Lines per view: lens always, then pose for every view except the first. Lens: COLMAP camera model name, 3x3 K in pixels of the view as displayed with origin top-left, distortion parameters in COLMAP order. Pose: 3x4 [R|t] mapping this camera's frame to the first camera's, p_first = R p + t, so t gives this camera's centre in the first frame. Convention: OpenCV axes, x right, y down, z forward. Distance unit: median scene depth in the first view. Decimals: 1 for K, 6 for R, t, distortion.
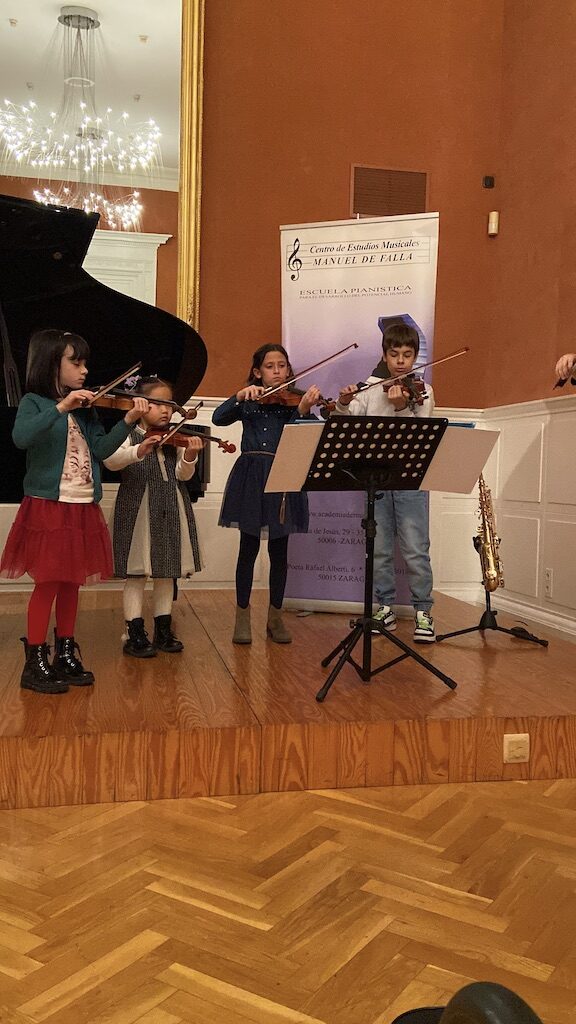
lens RADIAL K [[883.7, 0, 298.6], [0, 883.7, 504.8], [0, 0, 1]] dist [0.094716, -0.081977]
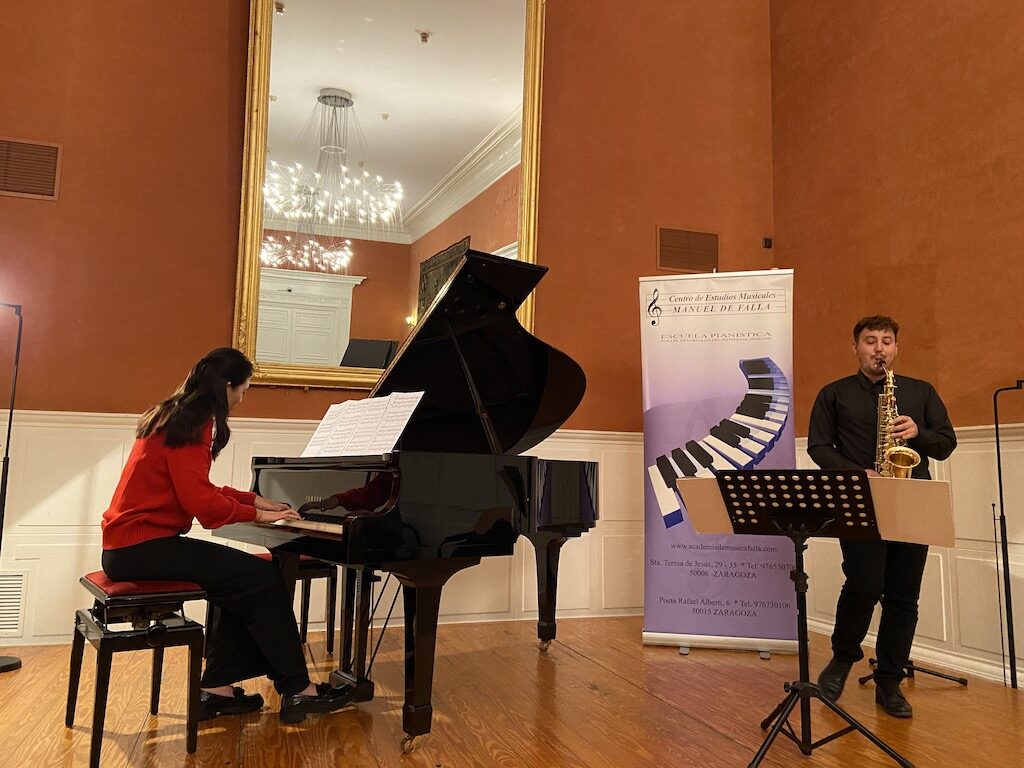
lens RADIAL K [[776.4, 0, 513.9], [0, 776.4, 380.0], [0, 0, 1]] dist [0.066070, -0.068279]
pose [[0.993395, 0.005769, 0.114603, -0.293971], [0.012933, 0.986742, -0.161782, -0.039164], [-0.114017, 0.162196, 0.980149, 0.110837]]
